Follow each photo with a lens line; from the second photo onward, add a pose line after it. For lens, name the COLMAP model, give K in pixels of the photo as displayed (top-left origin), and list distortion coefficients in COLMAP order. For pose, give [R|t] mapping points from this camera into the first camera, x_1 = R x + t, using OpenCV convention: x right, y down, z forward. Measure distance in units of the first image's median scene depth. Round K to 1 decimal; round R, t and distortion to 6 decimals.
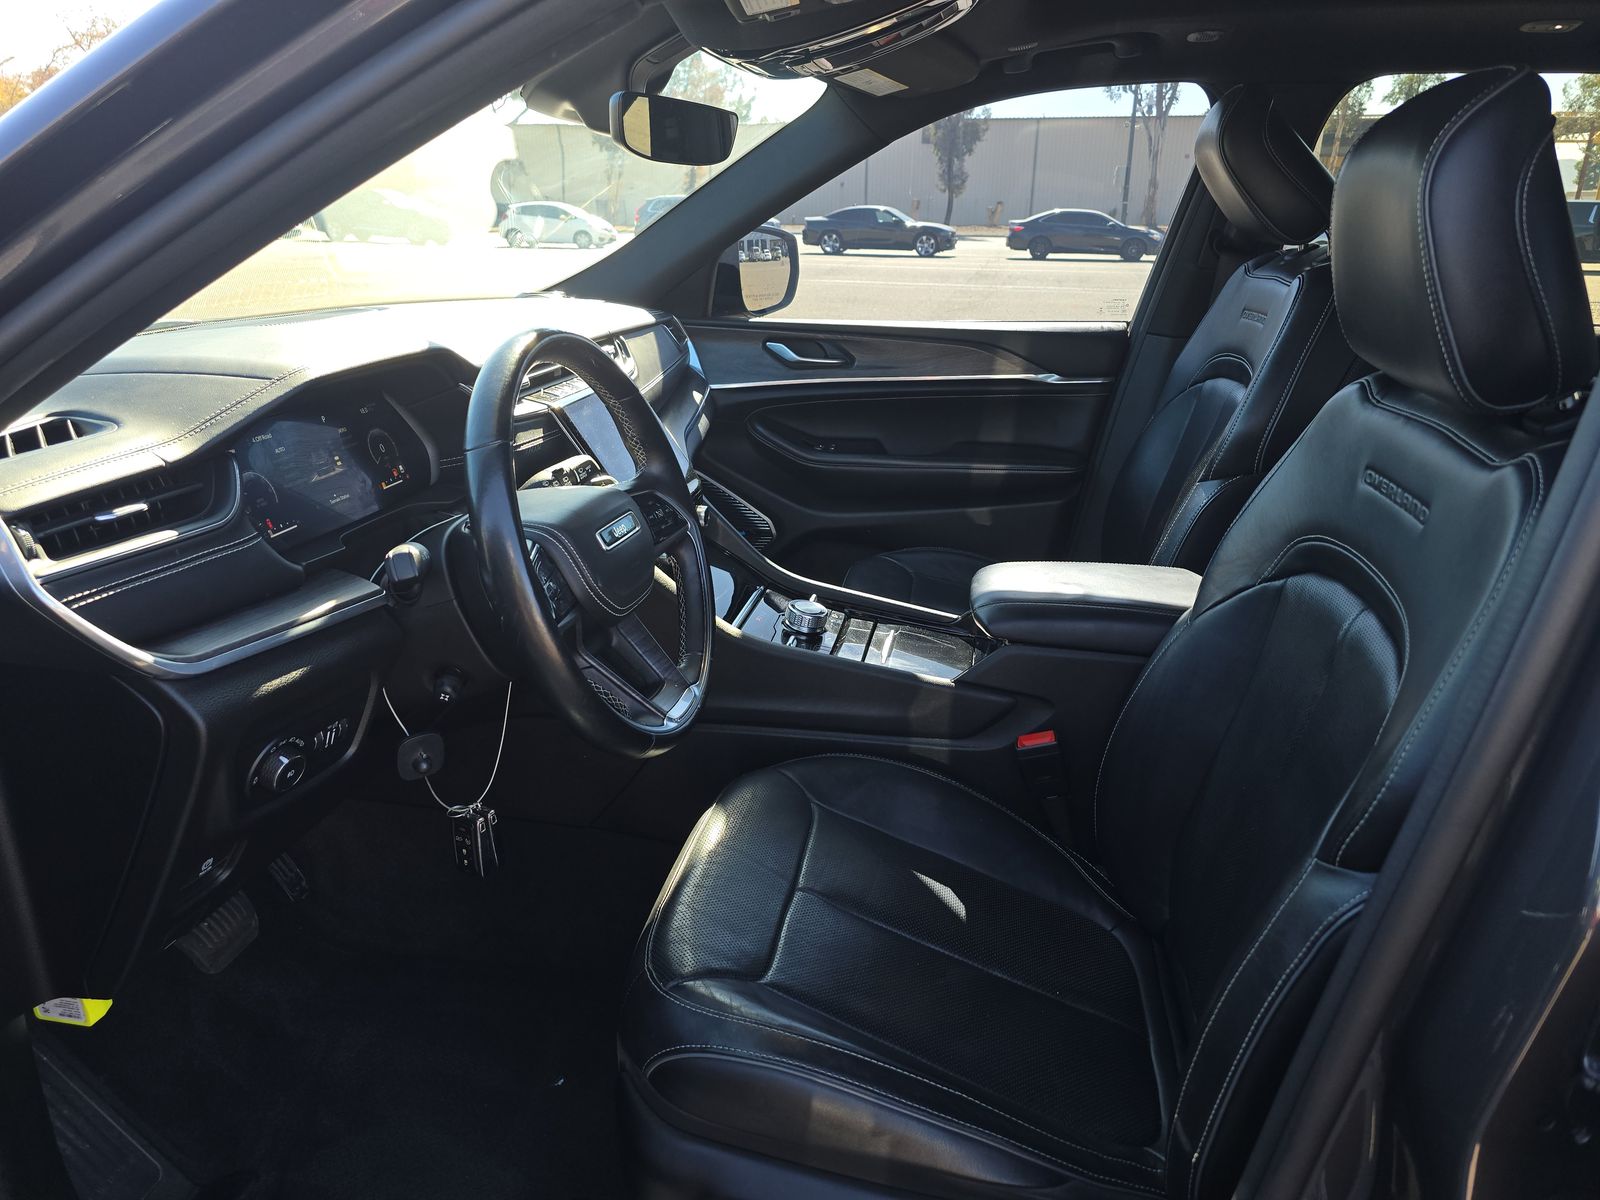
lens RADIAL K [[1057.2, 0, 791.6], [0, 1057.2, 589.3], [0, 0, 1]] dist [0.086510, -0.115575]
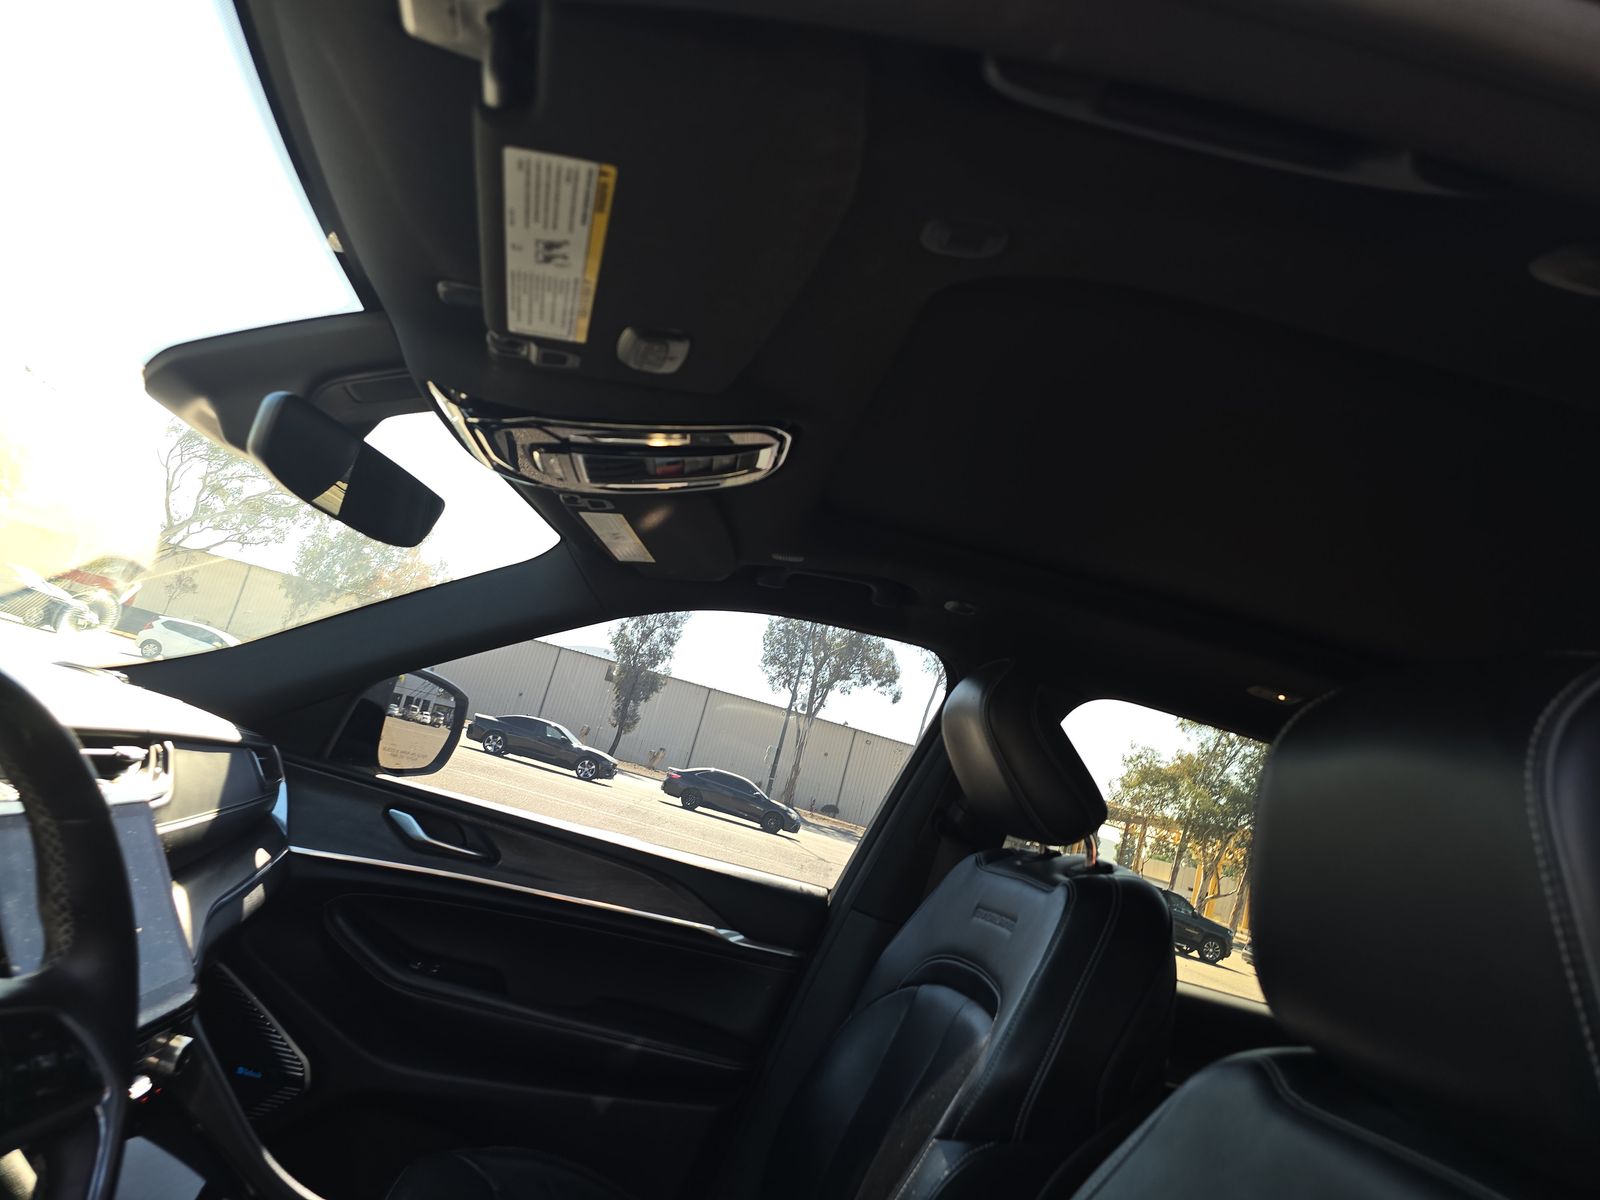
lens RADIAL K [[1057.2, 0, 791.6], [0, 1057.2, 589.3], [0, 0, 1]] dist [0.086510, -0.115575]
pose [[0.921663, 0.295713, 0.251179, 0.002119], [-0.143102, 0.860829, -0.488360, -0.034513], [-0.360636, 0.414160, 0.835711, 0.188434]]
